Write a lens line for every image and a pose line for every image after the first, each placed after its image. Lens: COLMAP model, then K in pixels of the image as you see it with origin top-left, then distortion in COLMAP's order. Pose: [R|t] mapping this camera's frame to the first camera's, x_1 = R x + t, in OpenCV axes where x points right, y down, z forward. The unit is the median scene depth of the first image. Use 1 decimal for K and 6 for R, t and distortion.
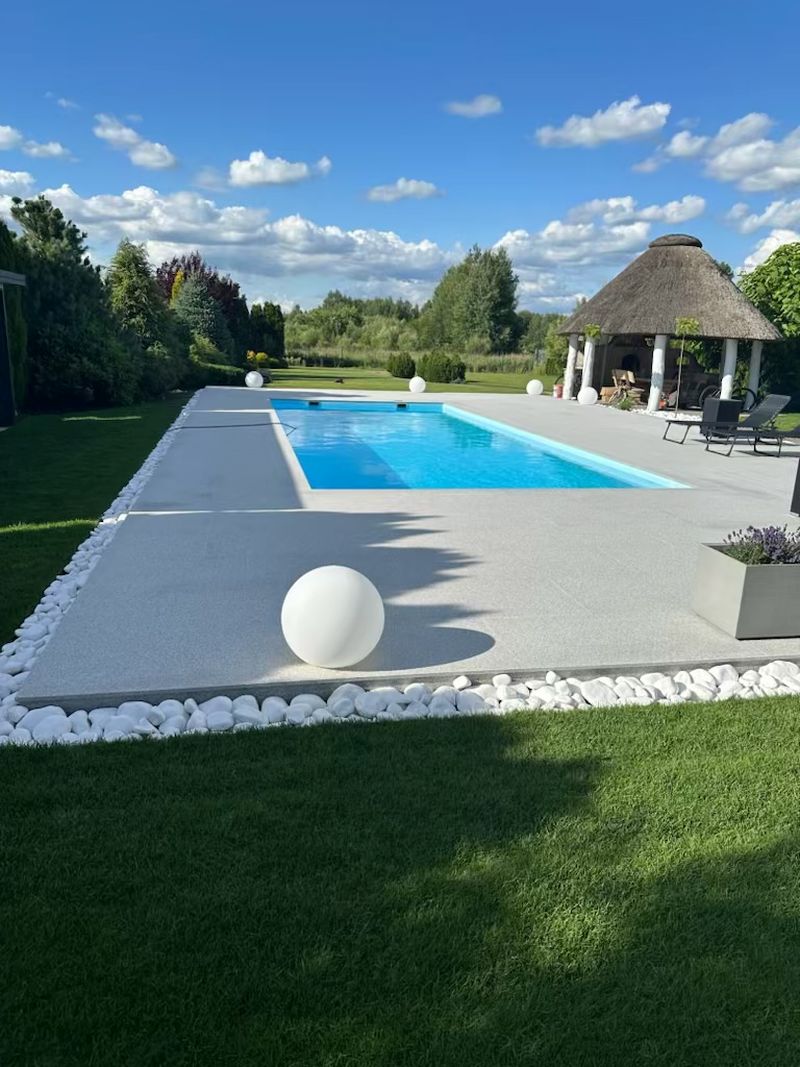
lens RADIAL K [[748.0, 0, 398.9], [0, 748.0, 543.2], [0, 0, 1]] dist [0.009112, -0.032909]
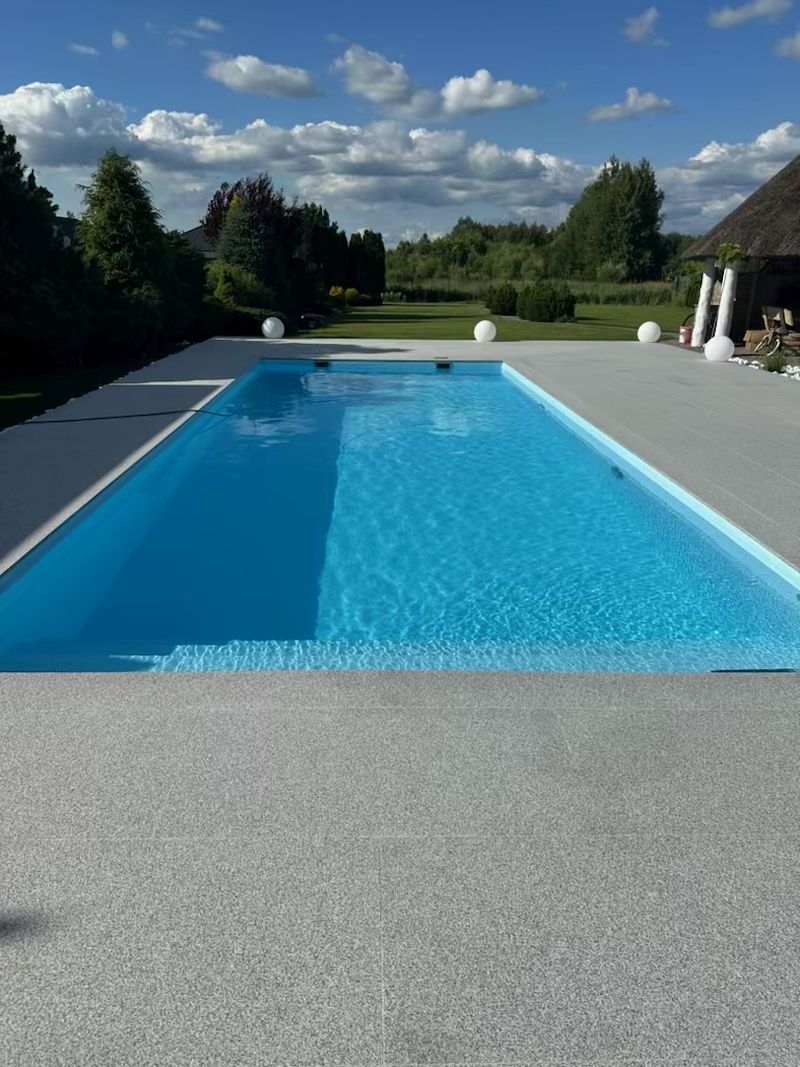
lens RADIAL K [[748.0, 0, 395.2], [0, 748.0, 533.7], [0, 0, 1]] dist [0.009112, -0.032909]
pose [[0.984221, 0.036907, -0.173051, 0.033649], [-0.023940, 0.996787, 0.076432, -0.028943], [0.175316, -0.071084, 0.981943, 0.102844]]
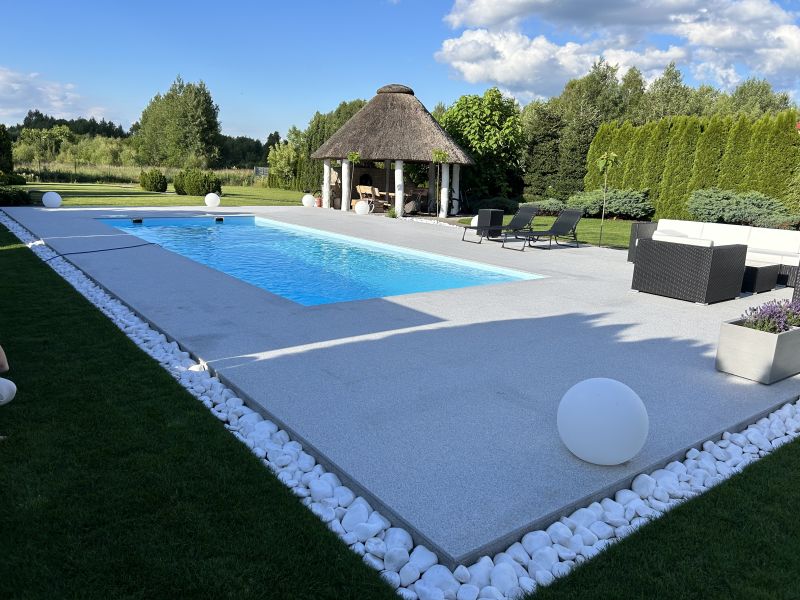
lens RADIAL K [[602.6, 0, 405.8], [0, 602.6, 297.2], [0, 0, 1]] dist [0.023371, -0.023415]
pose [[0.896028, -0.089589, 0.434865, -0.056578], [0.106213, 0.994245, -0.014020, -0.008508], [-0.431106, 0.058751, 0.900387, 0.019430]]
